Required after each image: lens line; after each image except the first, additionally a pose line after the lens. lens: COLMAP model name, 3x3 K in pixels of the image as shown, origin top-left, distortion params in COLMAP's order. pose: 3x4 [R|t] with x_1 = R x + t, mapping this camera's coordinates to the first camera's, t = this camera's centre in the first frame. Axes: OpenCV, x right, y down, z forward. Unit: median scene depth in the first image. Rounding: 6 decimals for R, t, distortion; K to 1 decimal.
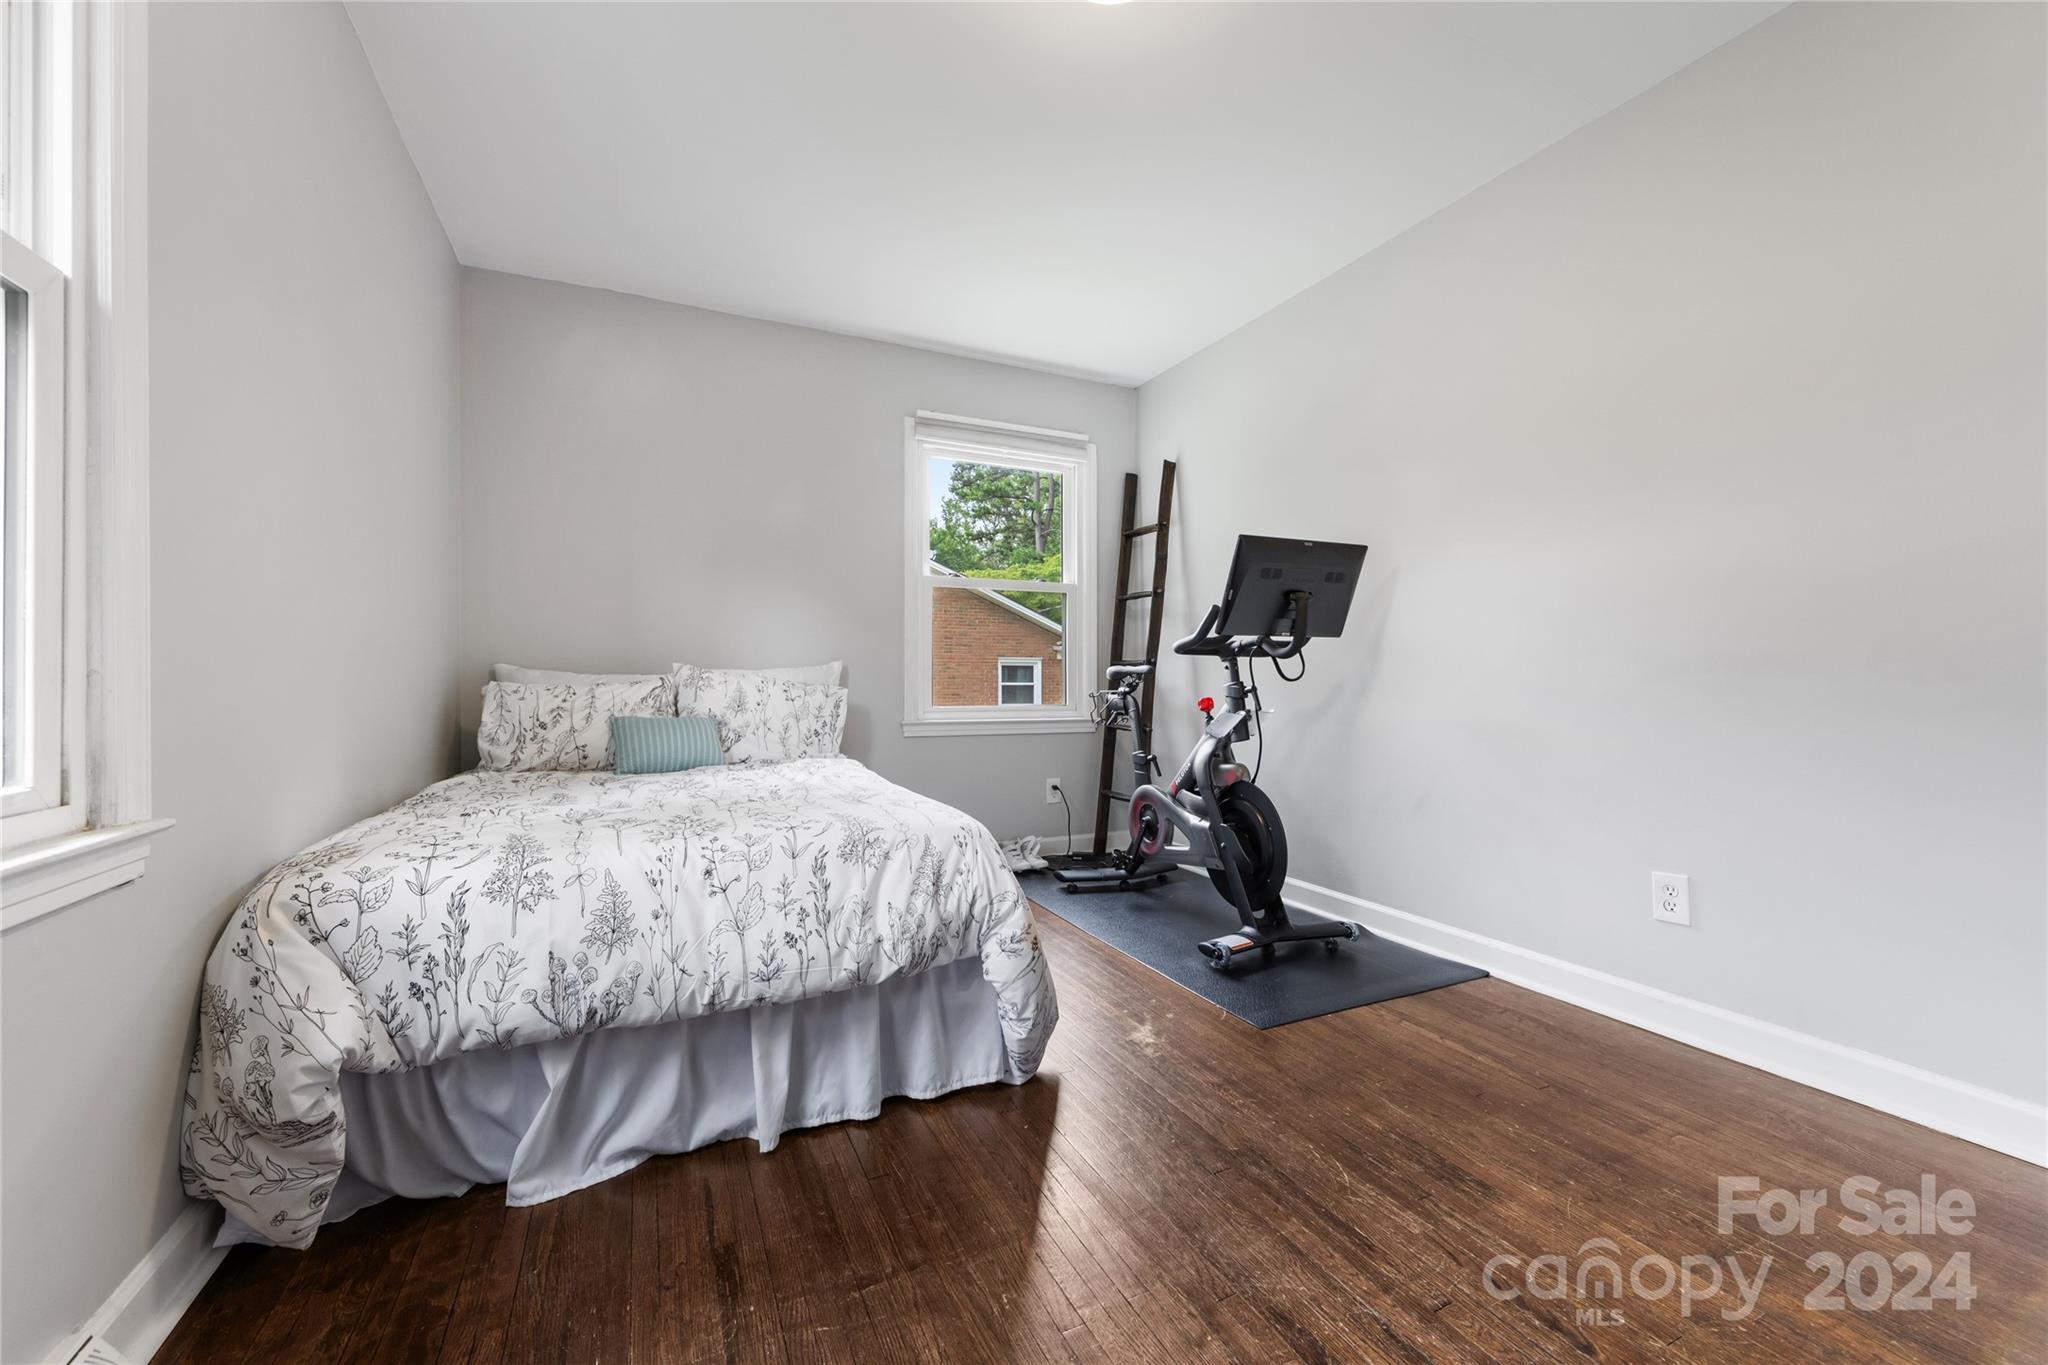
lens RADIAL K [[801.8, 0, 1025.3], [0, 801.8, 682.8], [0, 0, 1]] dist [-0.003626, -0.000183]
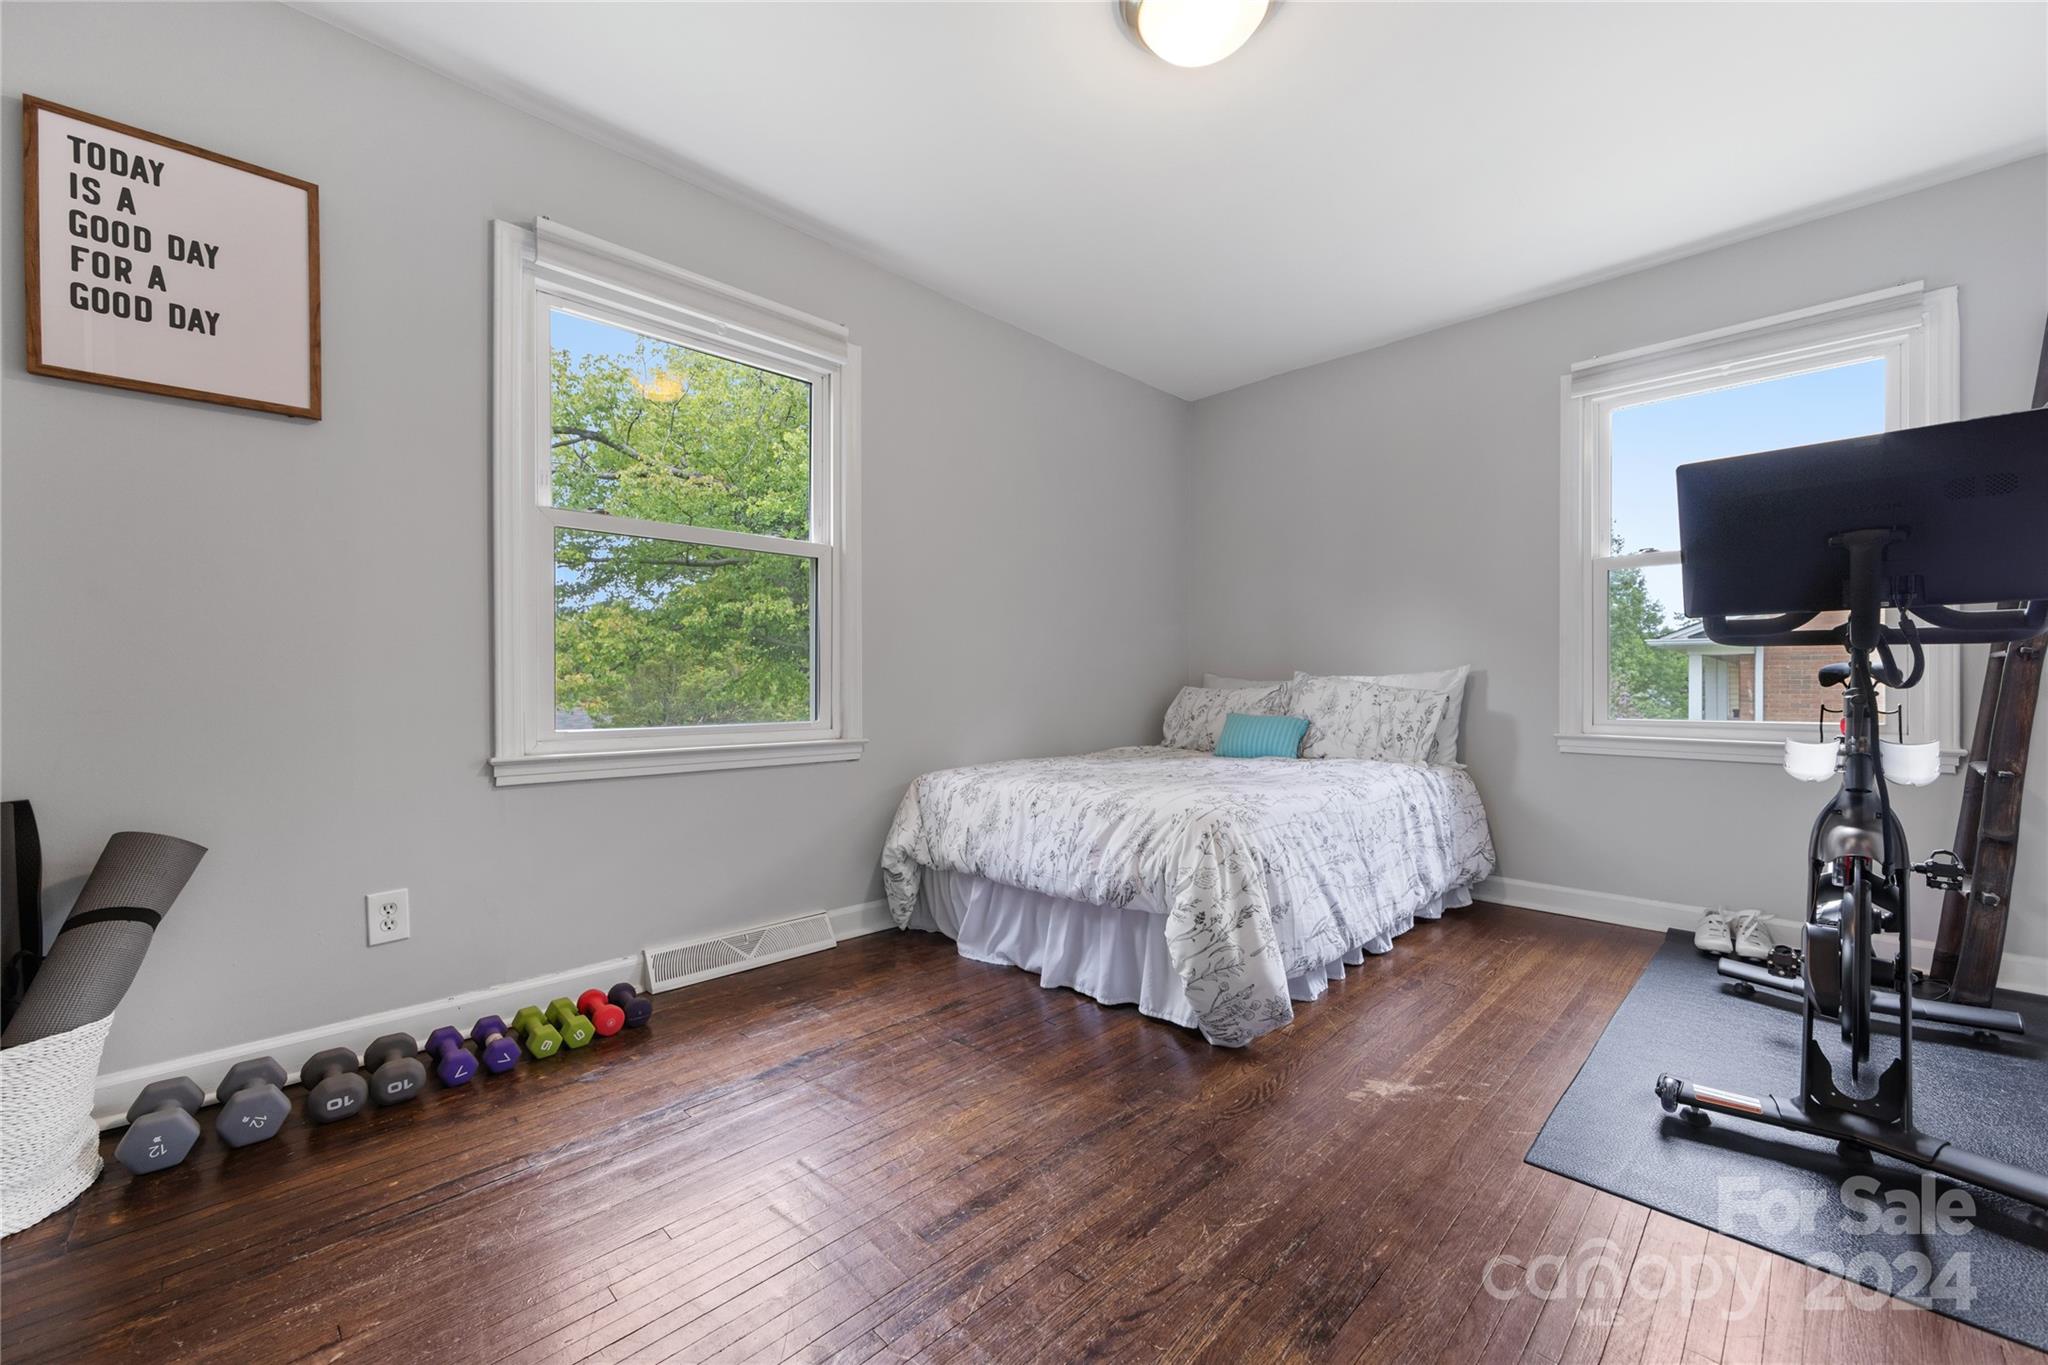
lens RADIAL K [[801.8, 0, 1019.8], [0, 801.8, 682.9], [0, 0, 1]] dist [-0.003626, -0.000183]
pose [[0.333021, -0.002633, -0.942916, 1.054415], [-0.002829, 0.999989, -0.003791, -0.003170], [0.942915, 0.003930, 0.333010, 0.400090]]
